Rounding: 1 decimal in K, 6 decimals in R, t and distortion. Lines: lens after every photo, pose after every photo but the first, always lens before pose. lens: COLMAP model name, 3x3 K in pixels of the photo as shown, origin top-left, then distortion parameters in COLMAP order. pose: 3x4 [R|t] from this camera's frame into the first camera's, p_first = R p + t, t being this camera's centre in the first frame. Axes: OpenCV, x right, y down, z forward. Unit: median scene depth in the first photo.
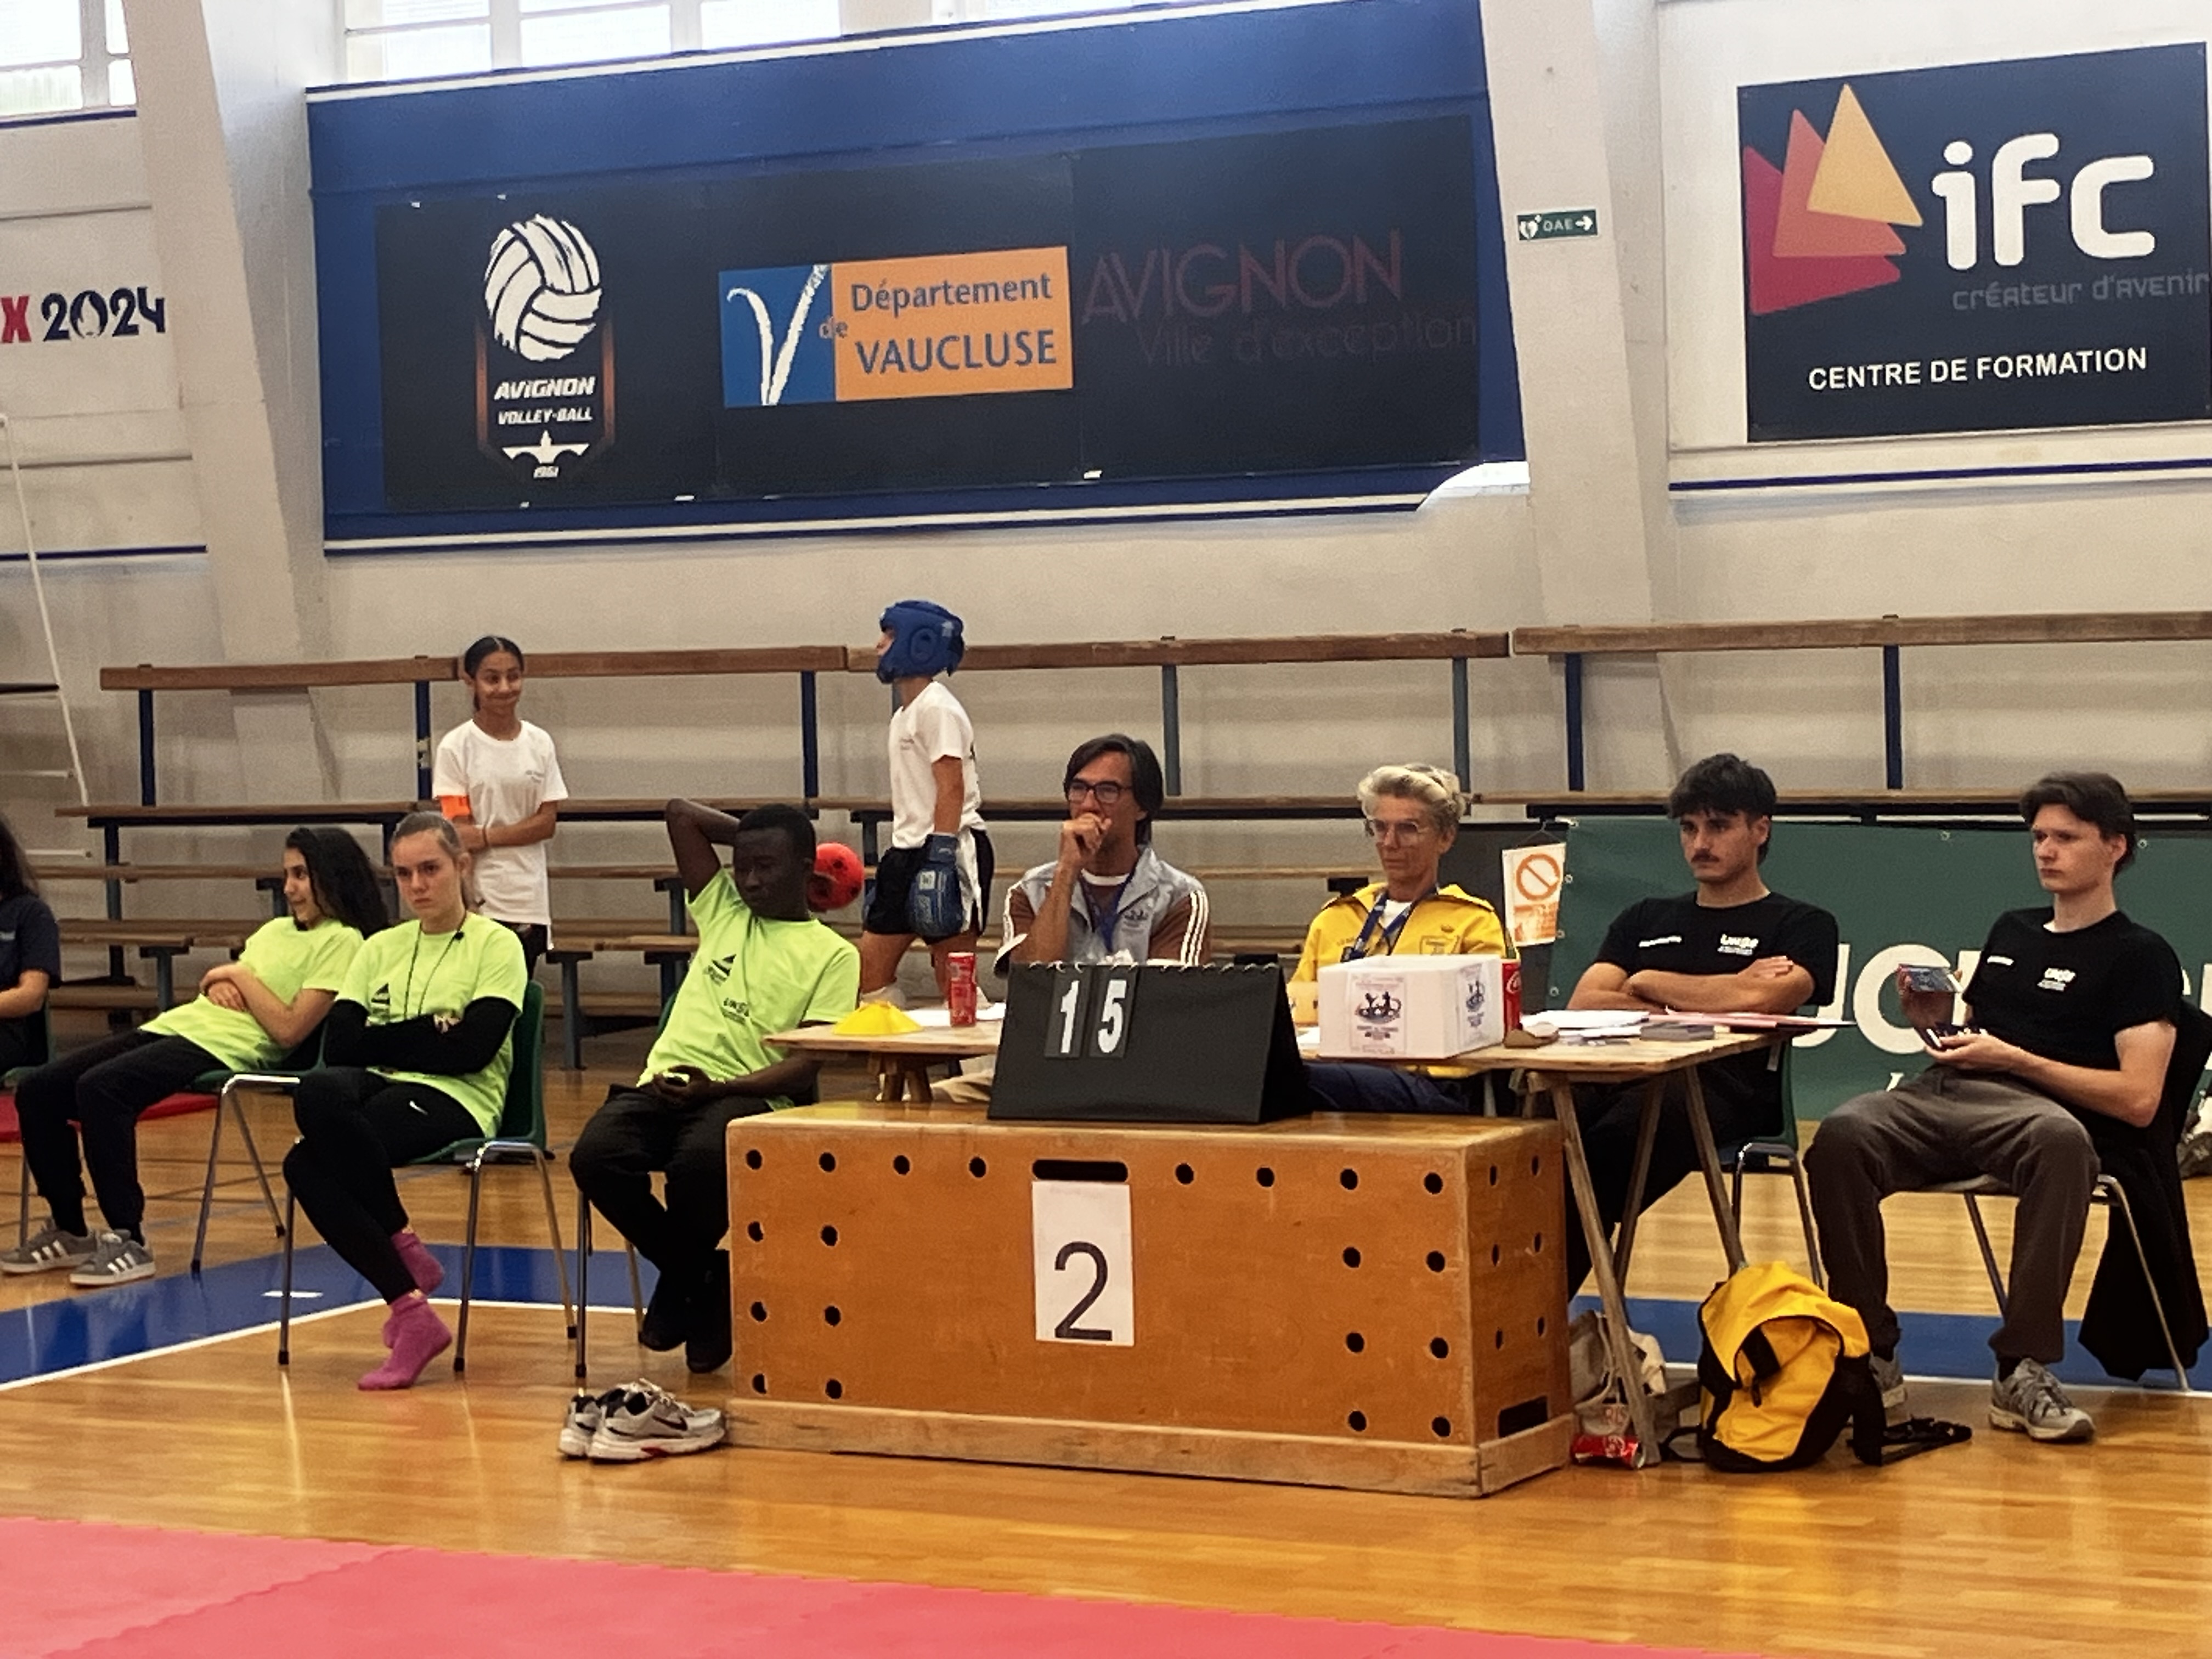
lens RADIAL K [[5180.0, 0, 1106.0], [0, 5180.0, 829.5], [0, 0, 1]] dist [0.155189, -0.579762]
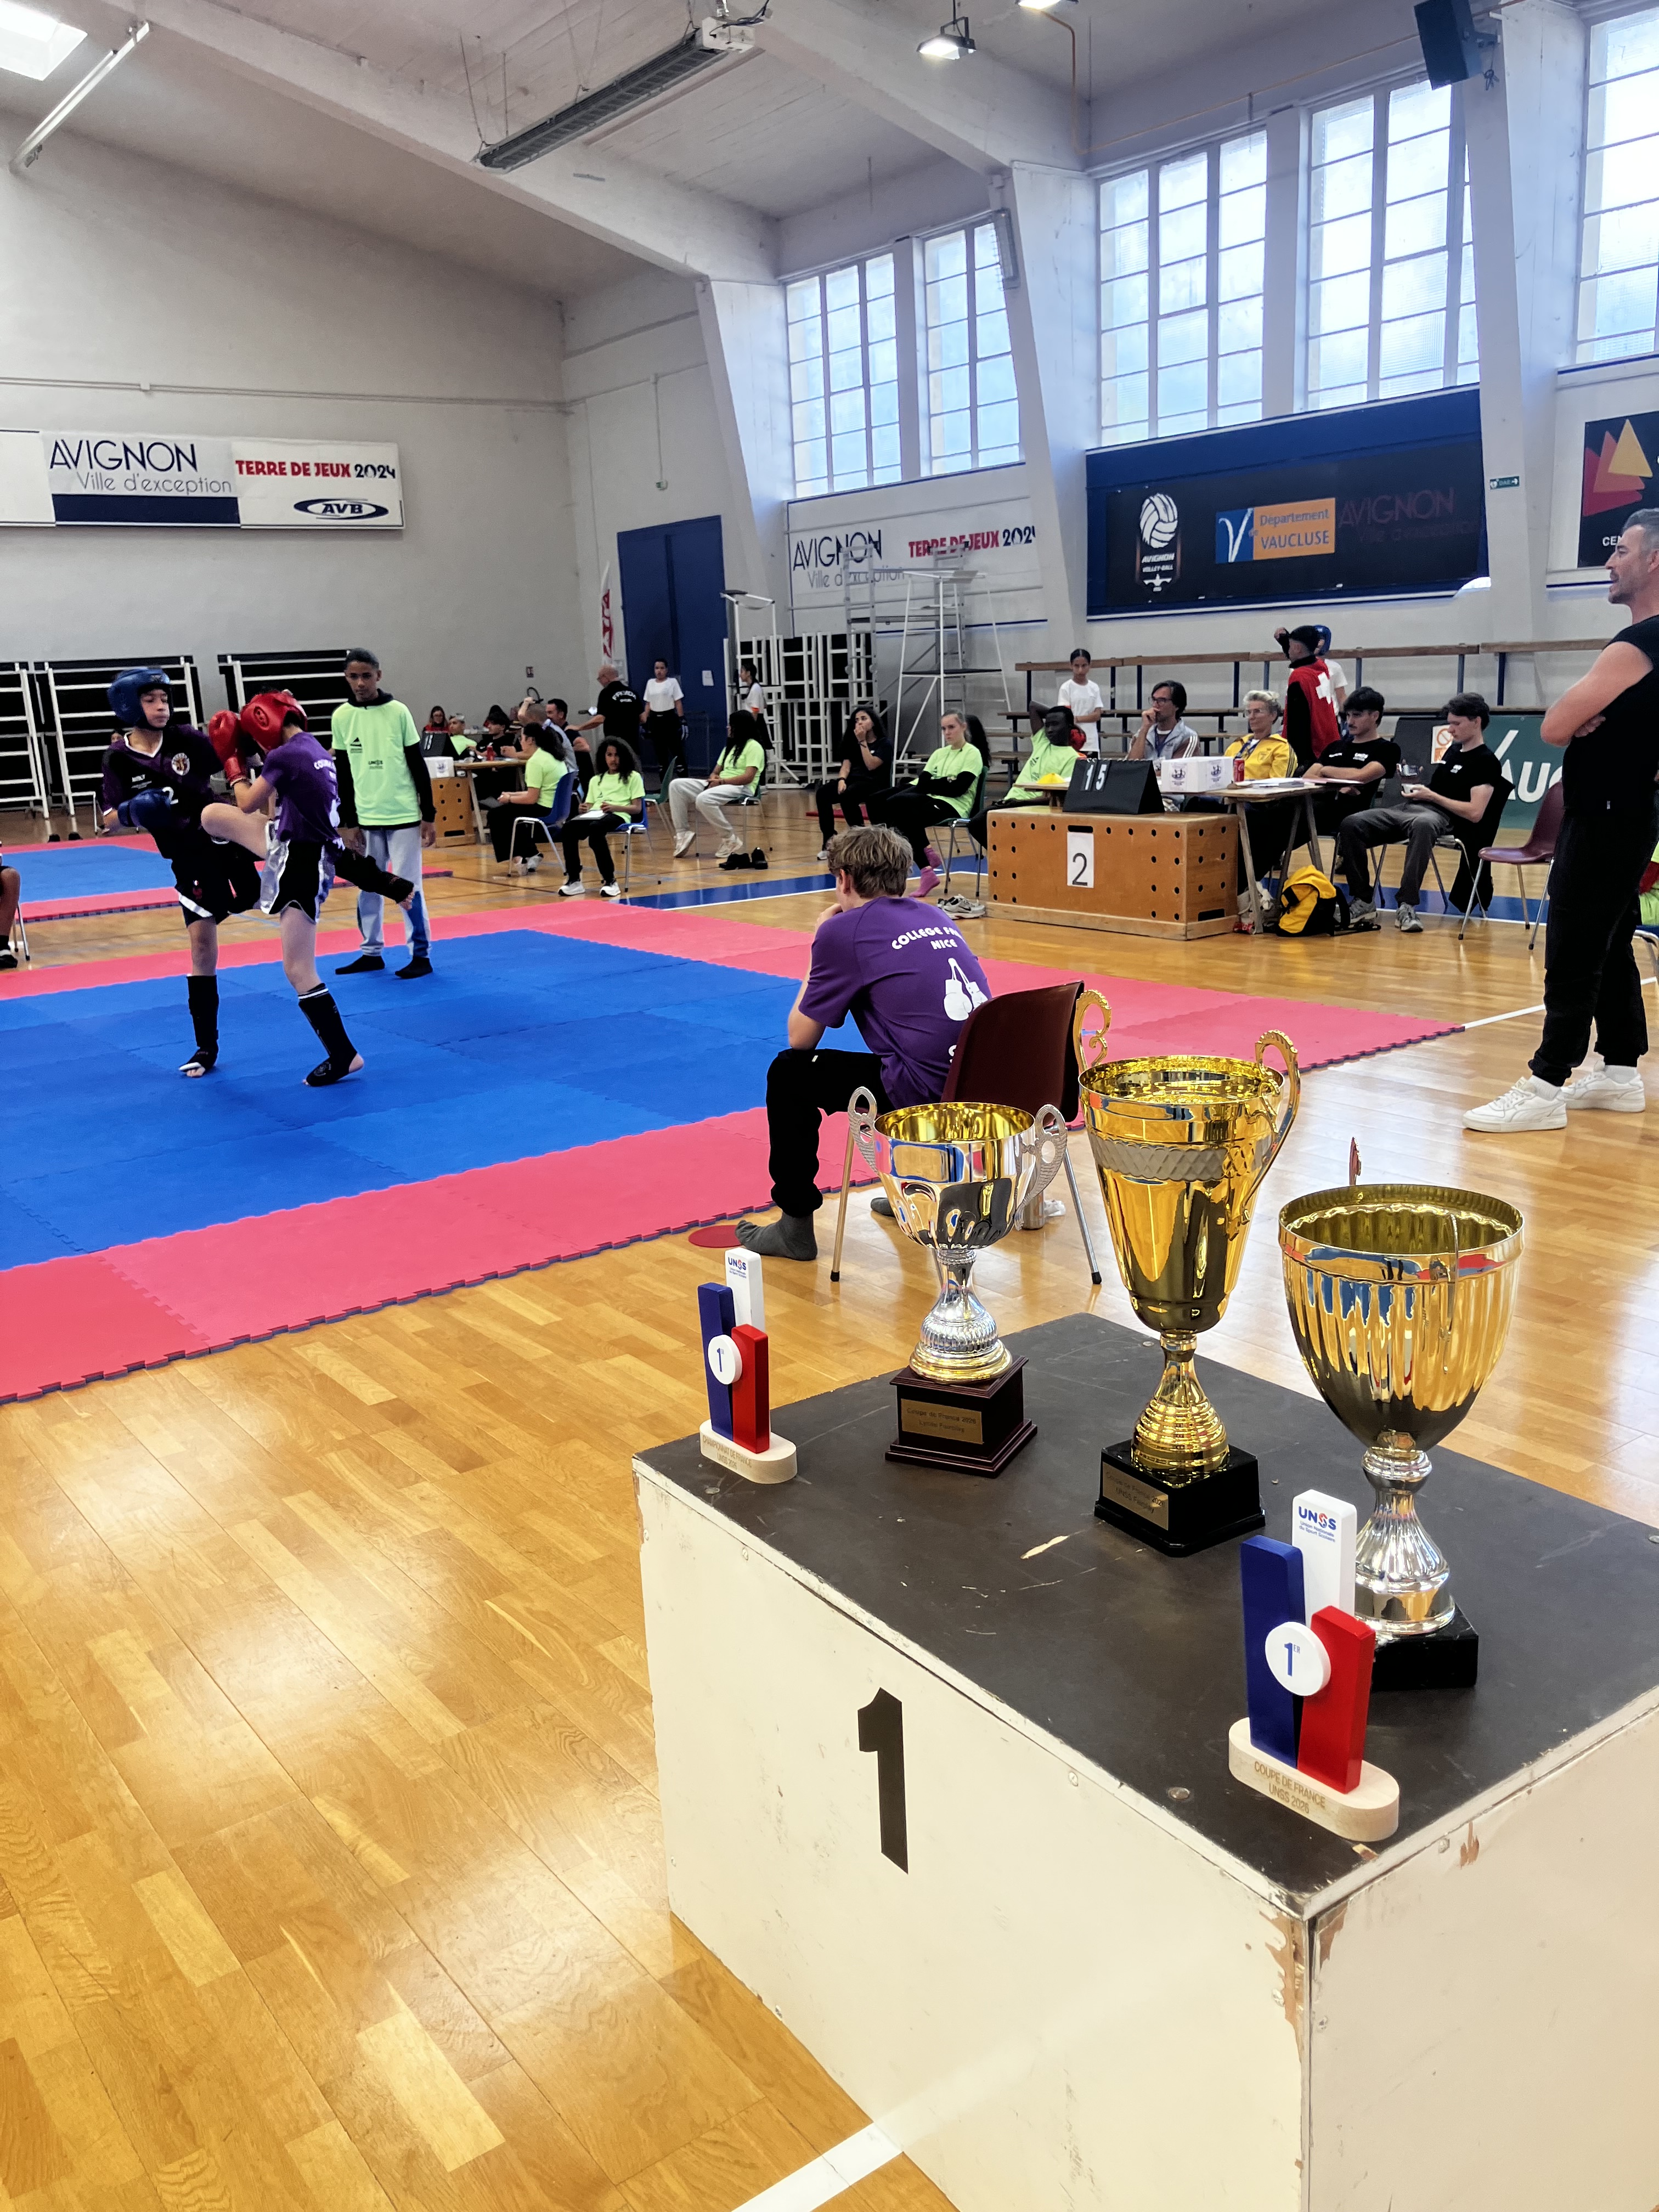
lens RADIAL K [[1865.0, 0, 854.9], [0, 1865.0, 1146.9], [0, 0, 1]] dist [-0.010990, 0.024486]
pose [[0.926248, 0.086521, -0.366849, 0.139754], [-0.003881, 0.975434, 0.220256, 0.003953], [0.376894, -0.202588, 0.903830, -0.031929]]
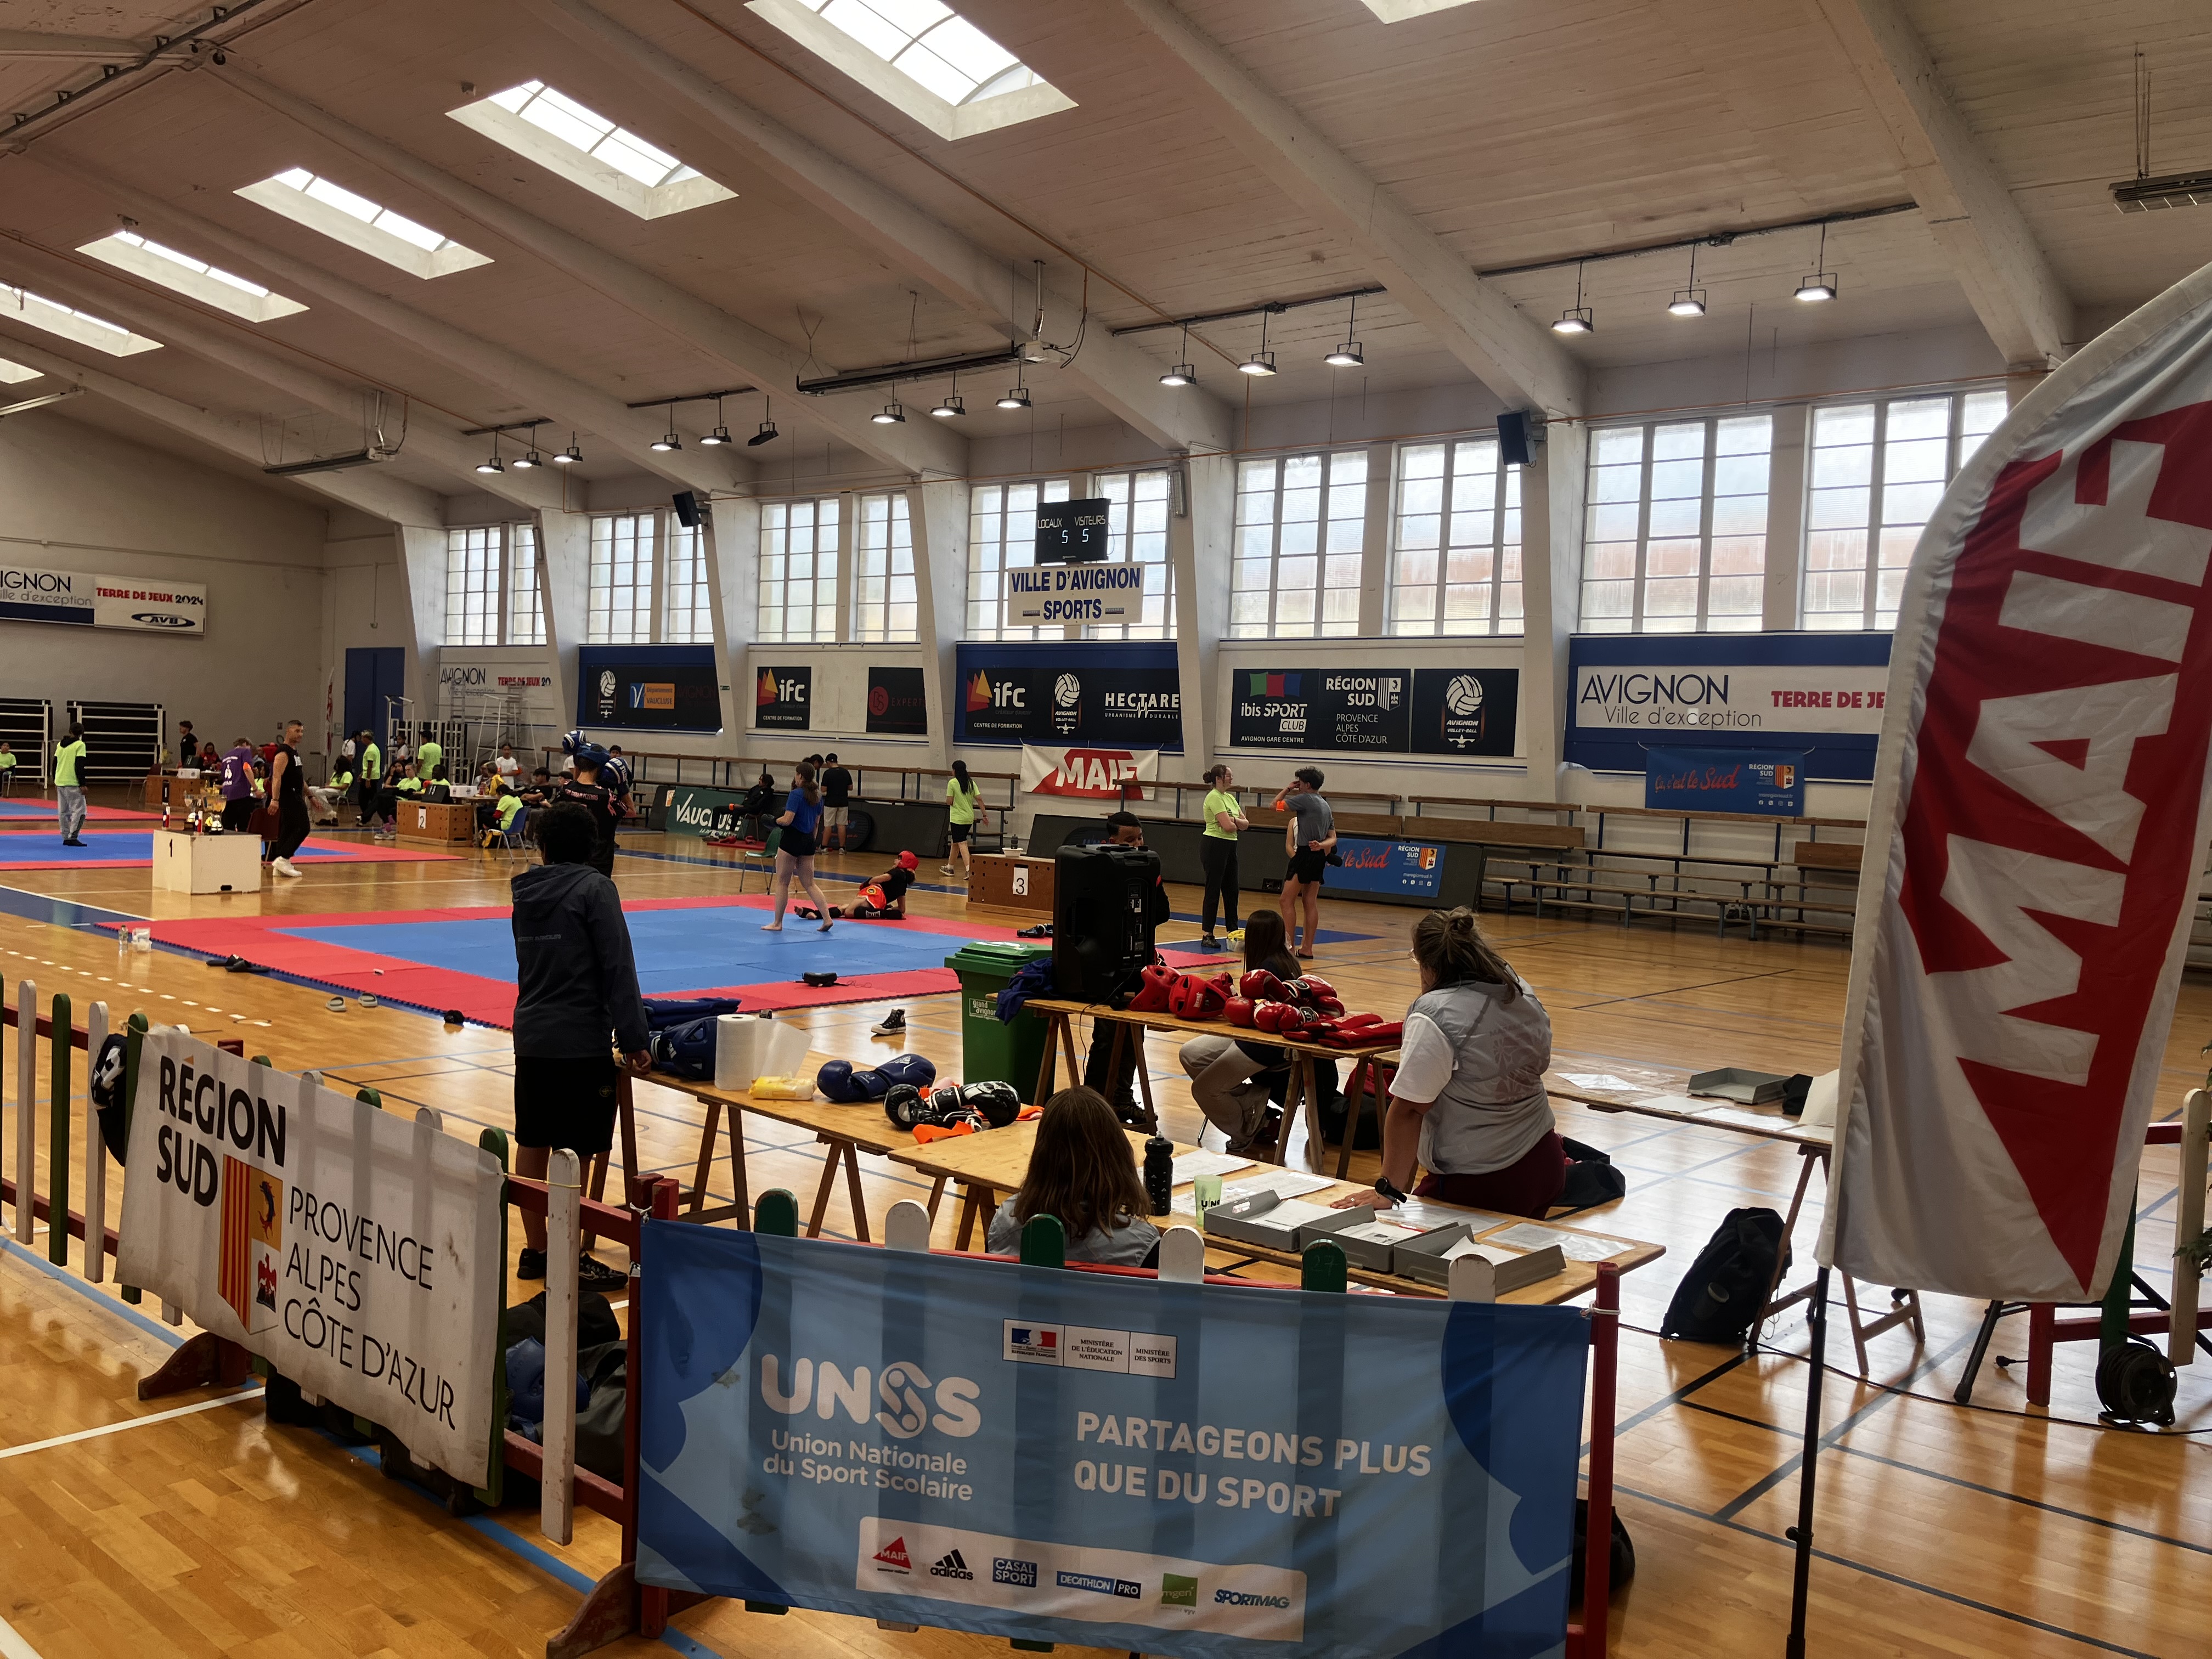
lens RADIAL K [[1822.9, 0, 1106.0], [0, 1822.9, 829.5], [0, 0, 1]] dist [0.001273, -0.011662]
pose [[0.982721, 0.081934, -0.165970, 0.763339], [-0.082623, 0.996577, 0.002757, 0.000836], [0.165627, 0.011003, 0.986127, -0.835127]]
